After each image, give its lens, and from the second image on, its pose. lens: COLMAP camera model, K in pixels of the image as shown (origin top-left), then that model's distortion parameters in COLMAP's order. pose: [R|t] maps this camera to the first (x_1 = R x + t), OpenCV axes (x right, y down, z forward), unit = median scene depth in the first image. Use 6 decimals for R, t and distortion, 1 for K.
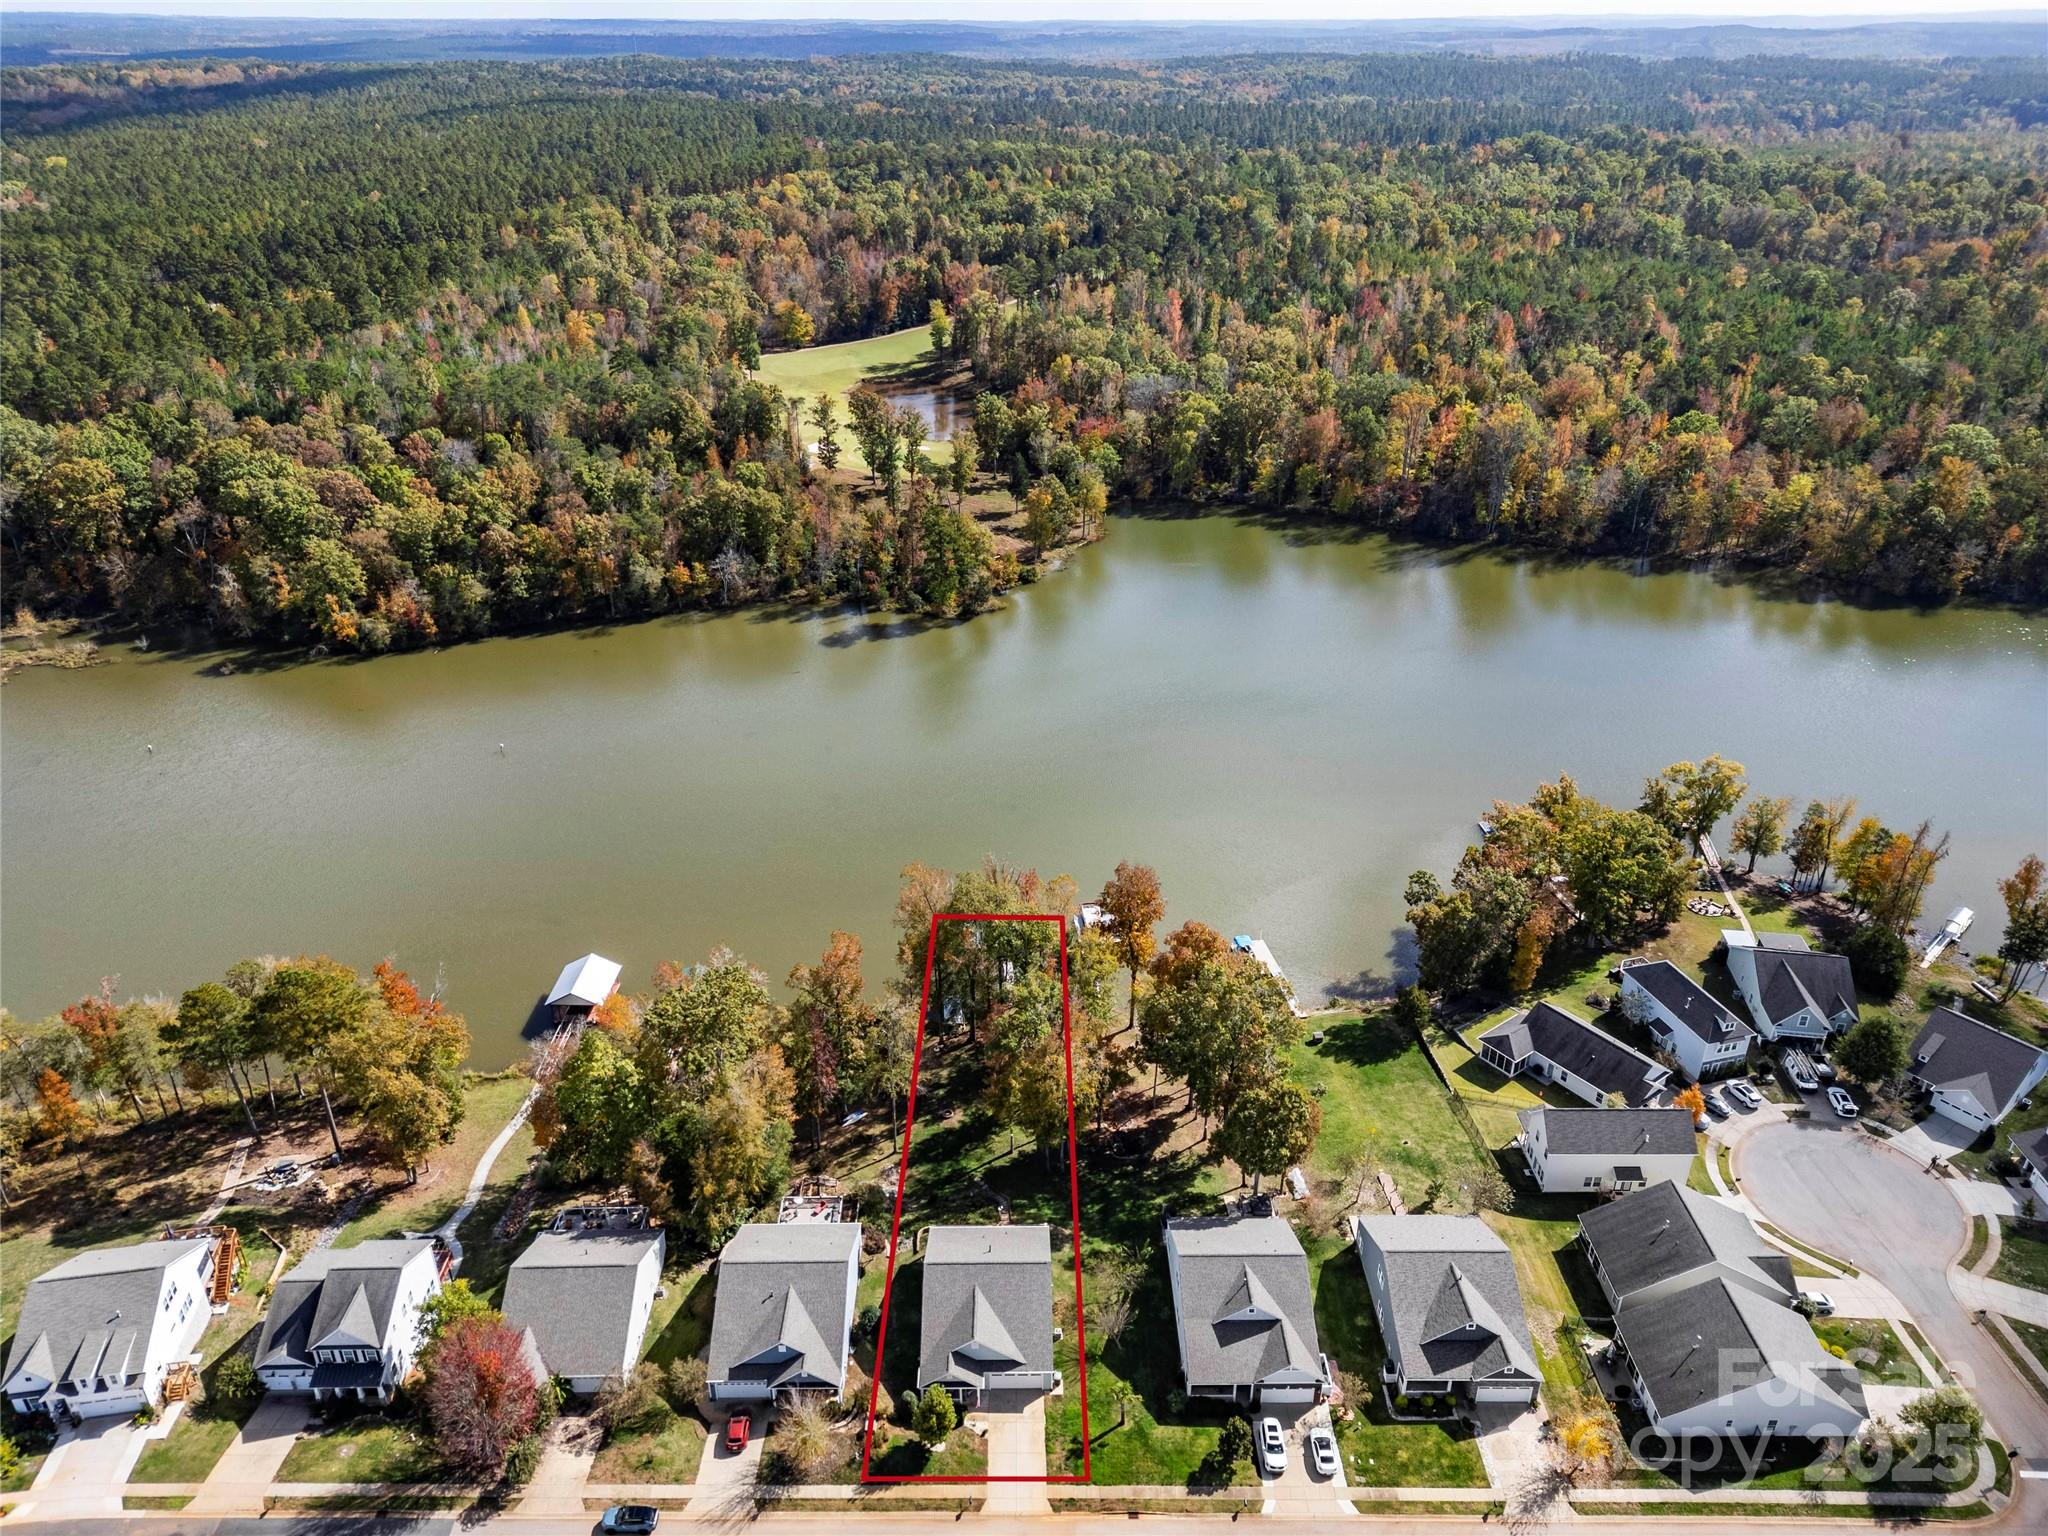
lens RADIAL K [[1406.4, 0, 1017.7], [0, 1406.4, 756.9], [0, 0, 1]] dist [0.032922, -0.002014]
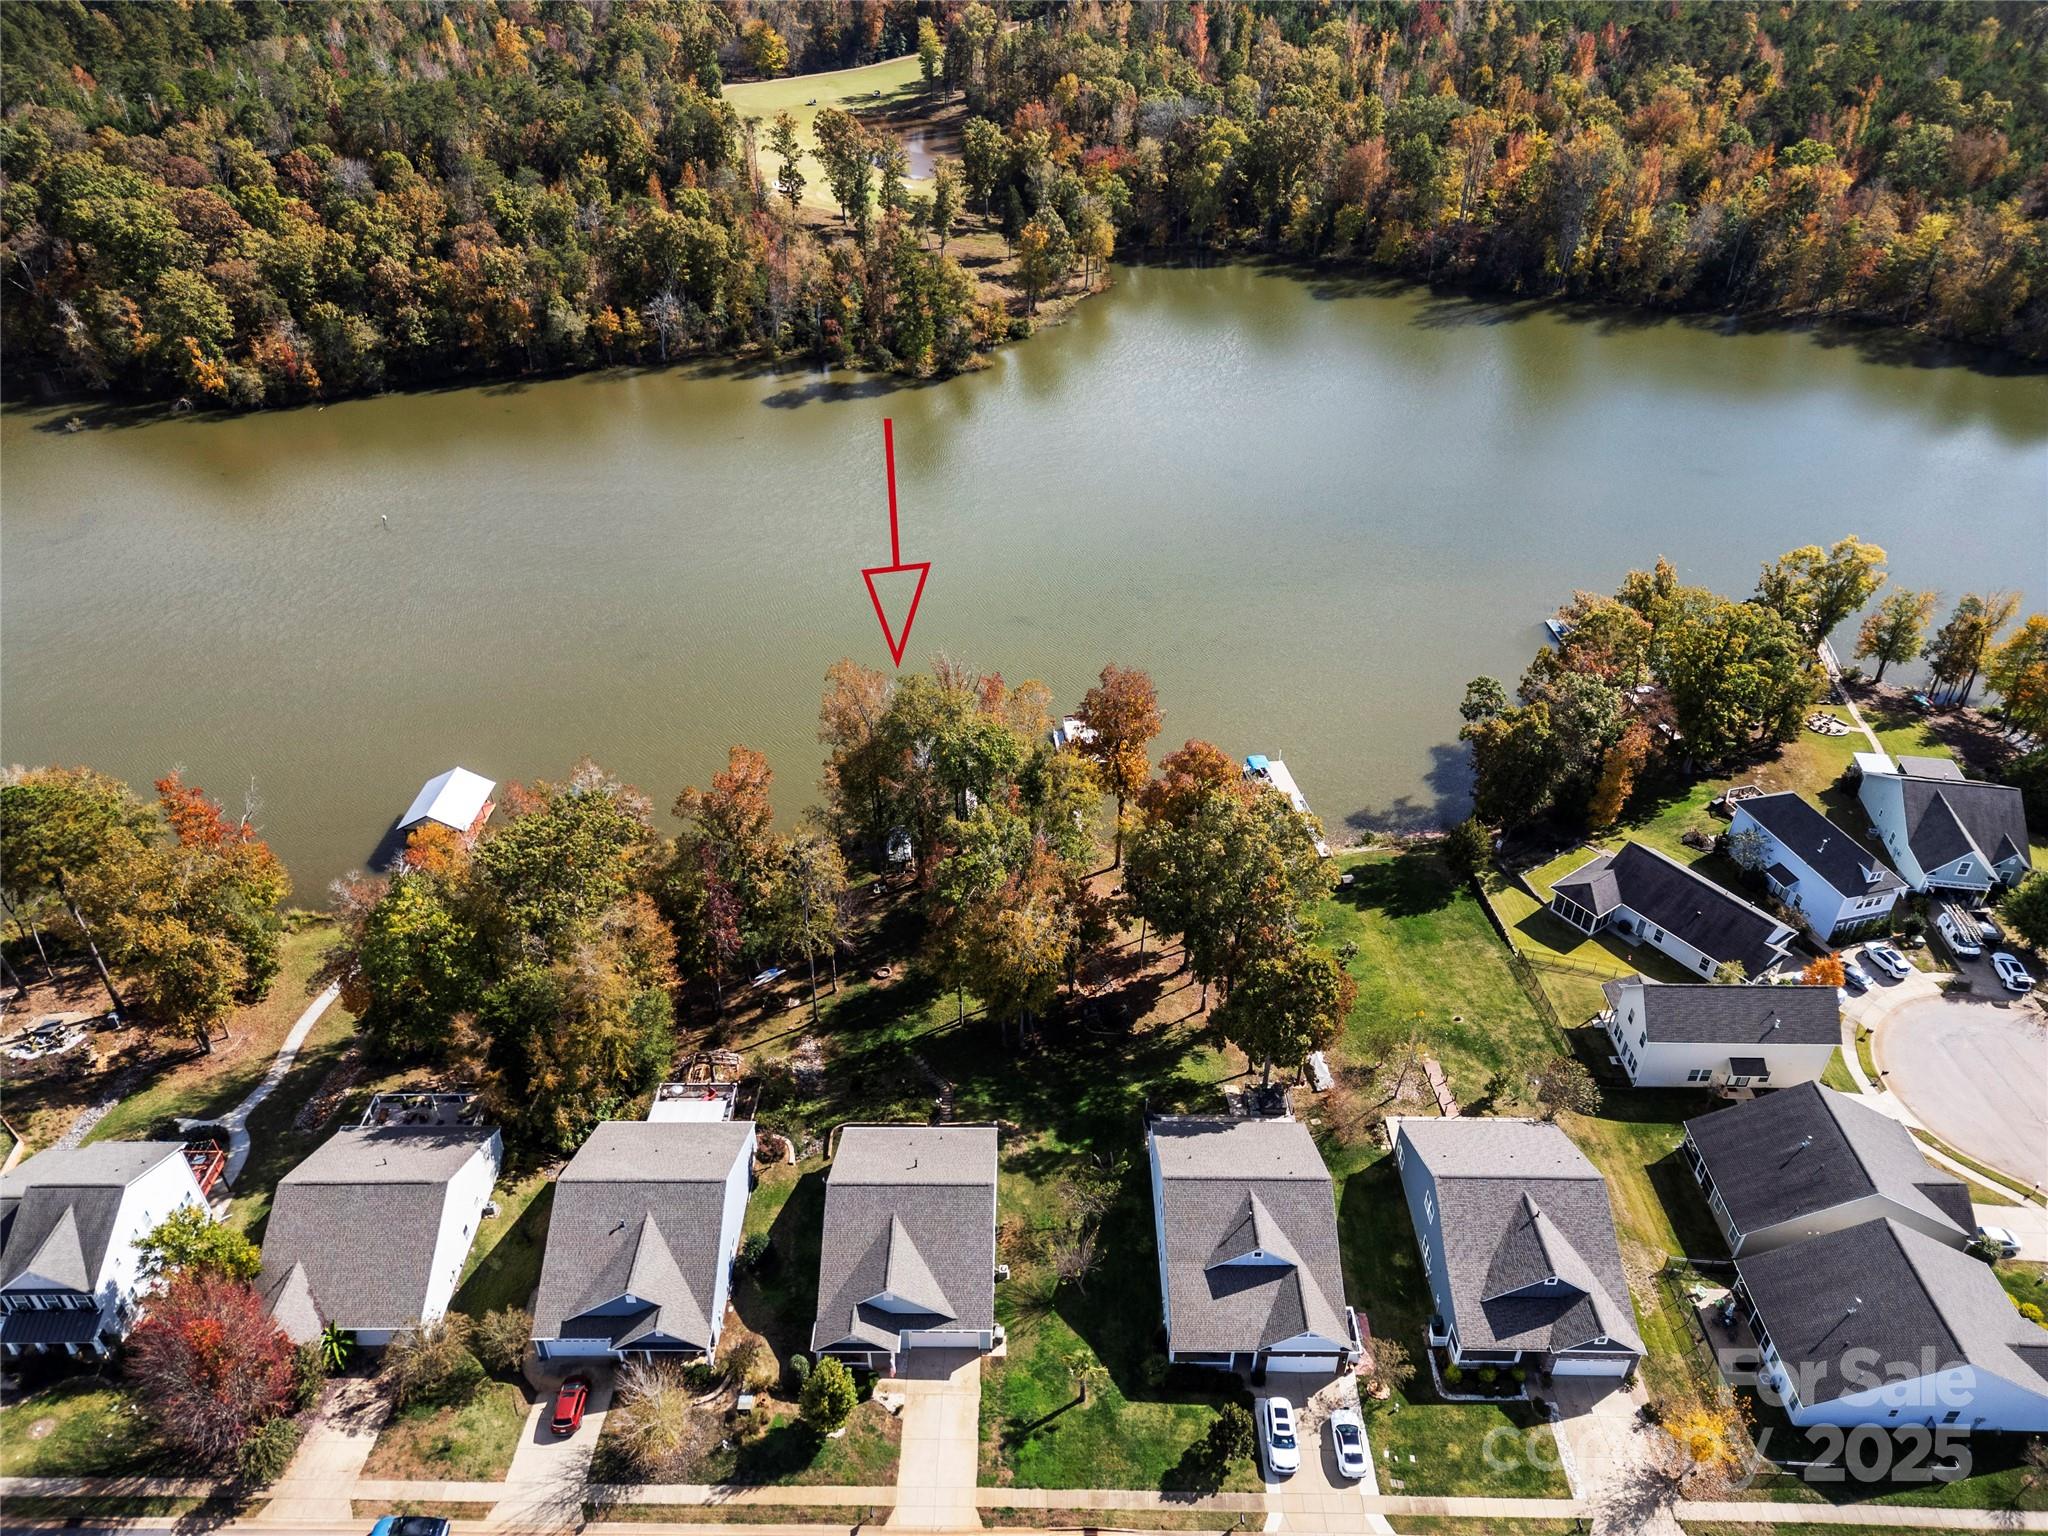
lens RADIAL K [[1406.4, 0, 1017.7], [0, 1406.4, 756.9], [0, 0, 1]] dist [0.032922, -0.002014]
pose [[0.999912, 0.011400, -0.006736, 0.030367], [-0.010369, 0.990503, 0.137101, 0.020949], [0.008235, -0.137019, 0.990534, 0.221626]]
